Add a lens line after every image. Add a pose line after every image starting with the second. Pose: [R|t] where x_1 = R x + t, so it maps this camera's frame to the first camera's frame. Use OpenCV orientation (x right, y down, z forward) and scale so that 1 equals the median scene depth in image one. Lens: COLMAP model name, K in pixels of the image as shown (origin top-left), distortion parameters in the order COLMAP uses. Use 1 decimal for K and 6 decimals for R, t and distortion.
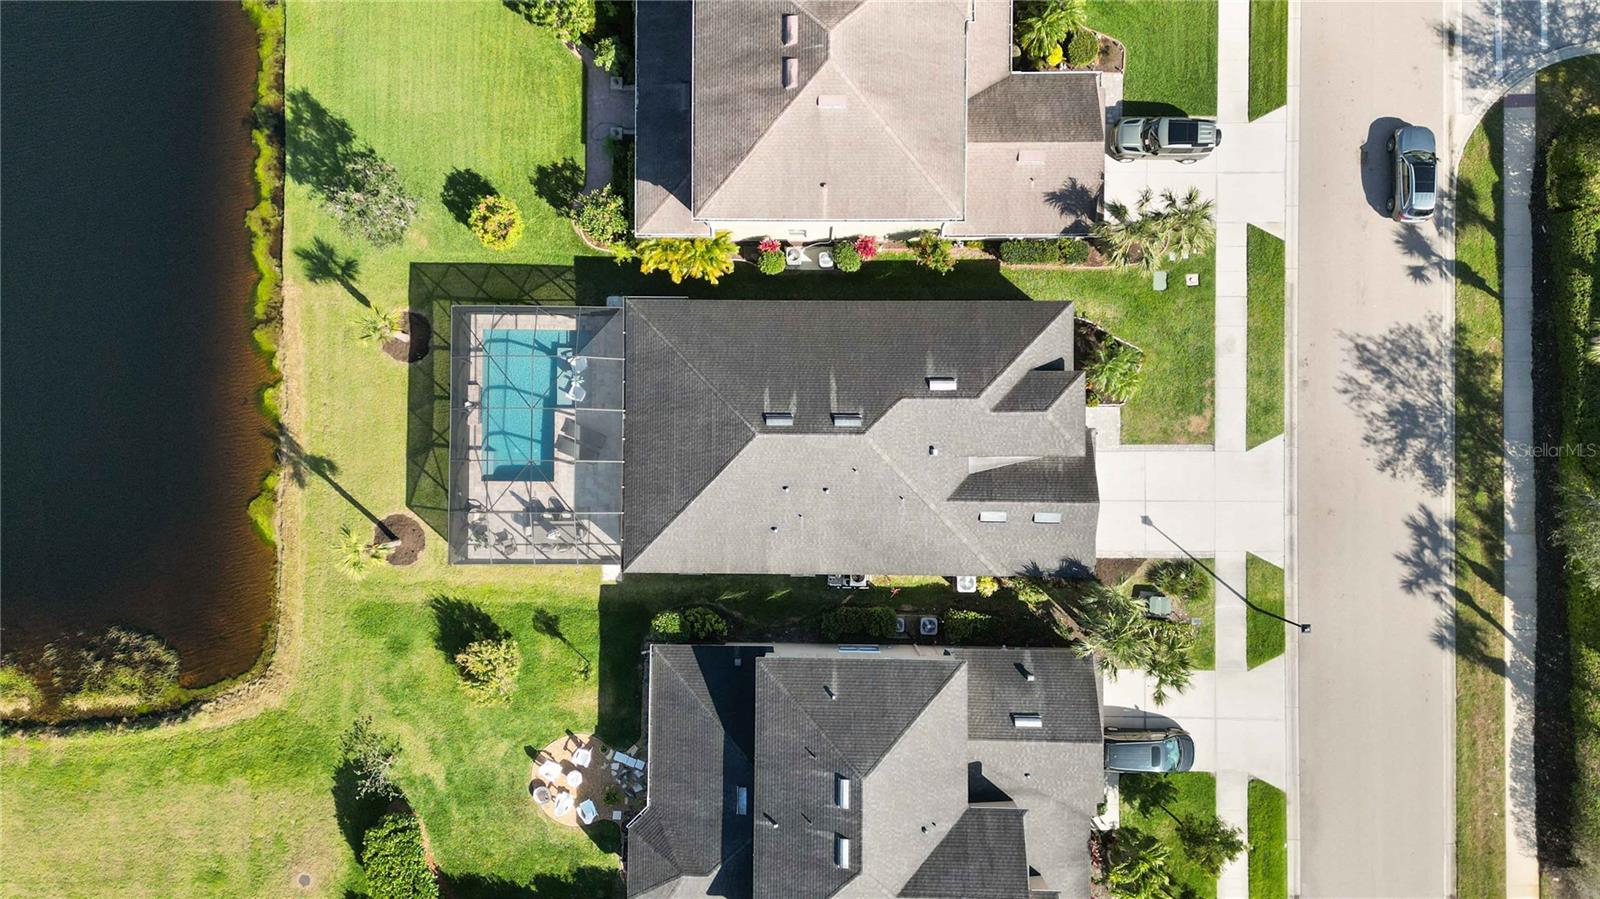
lens RADIAL K [[1128.9, 0, 796.2], [0, 1128.9, 446.6], [0, 0, 1]] dist [0.022334, -0.007001]
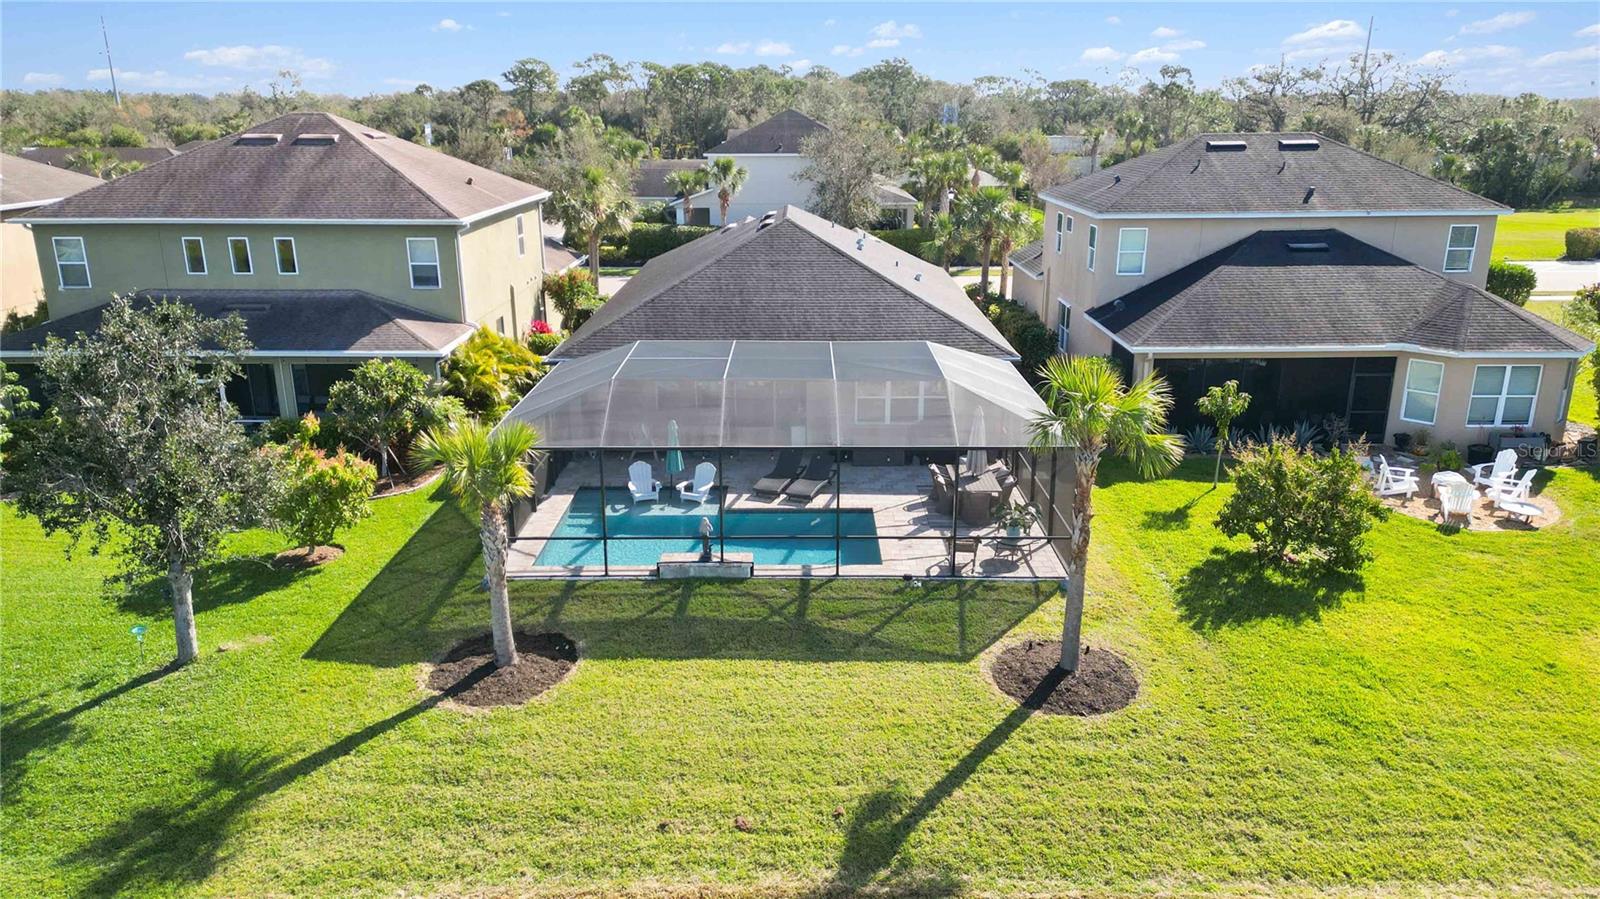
lens RADIAL K [[1128.9, 0, 796.2], [0, 1128.9, 446.6], [0, 0, 1]] dist [0.022334, -0.007001]
pose [[-0.001151, -0.278727, 0.960370, -0.686111], [0.999917, 0.012035, 0.004691, -0.005119], [-0.012865, 0.960295, 0.278690, 0.845355]]
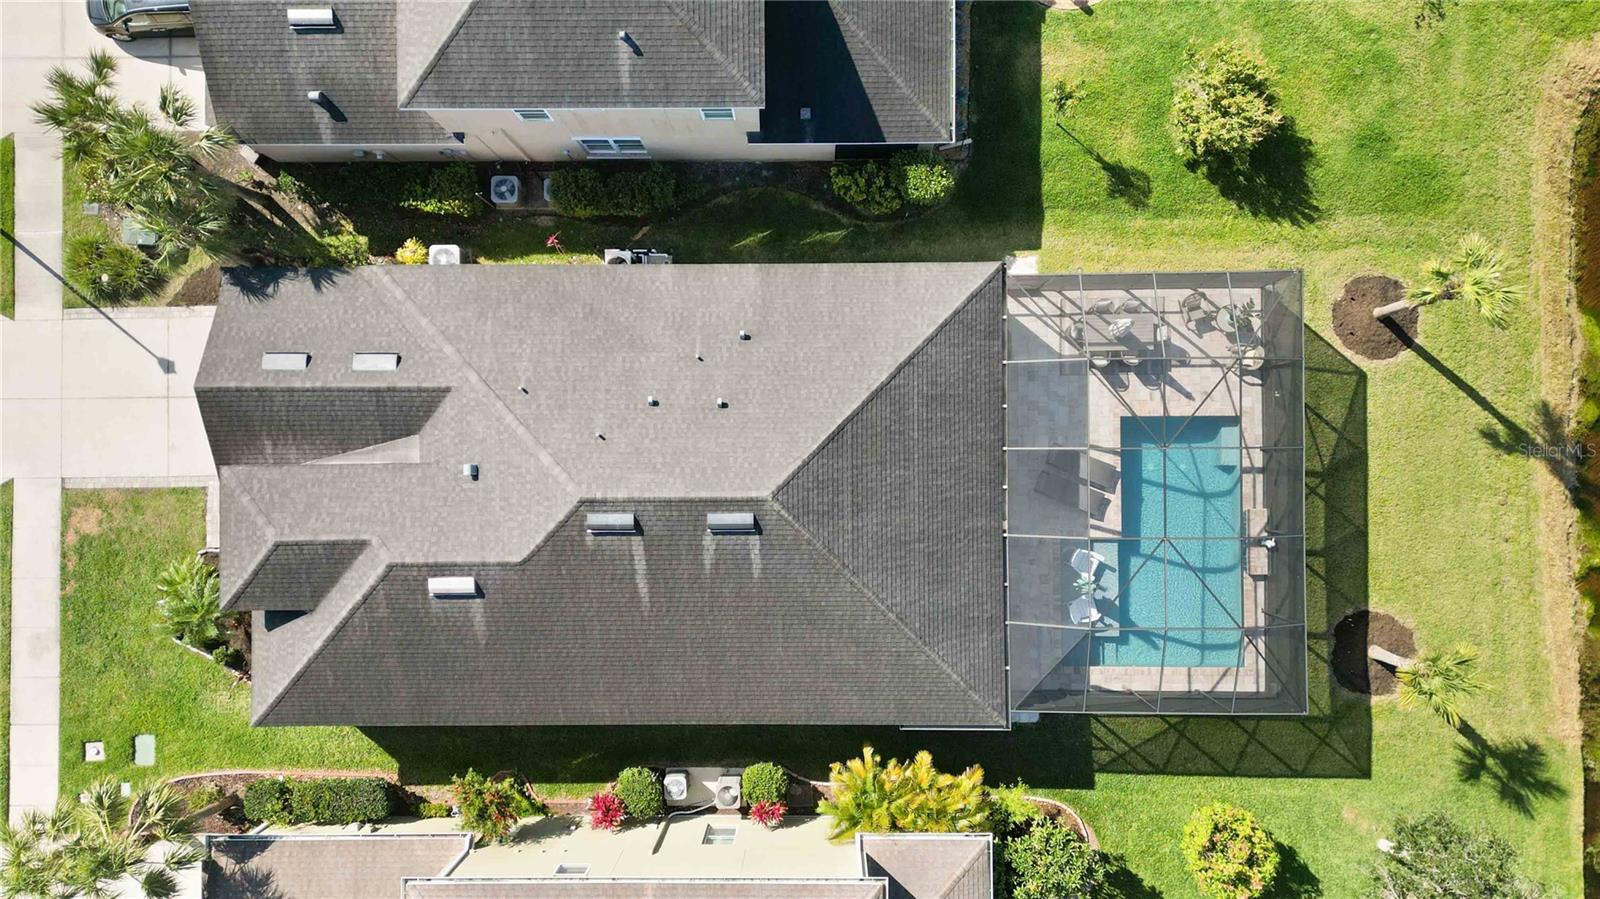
lens RADIAL K [[1128.9, 0, 796.2], [0, 1128.9, 446.6], [0, 0, 1]] dist [0.022334, -0.007001]
pose [[-0.999094, 0.011685, 0.040930, -0.064819], [-0.010321, -0.999389, 0.033381, -0.003931], [0.041295, 0.032928, 0.998604, 0.387439]]
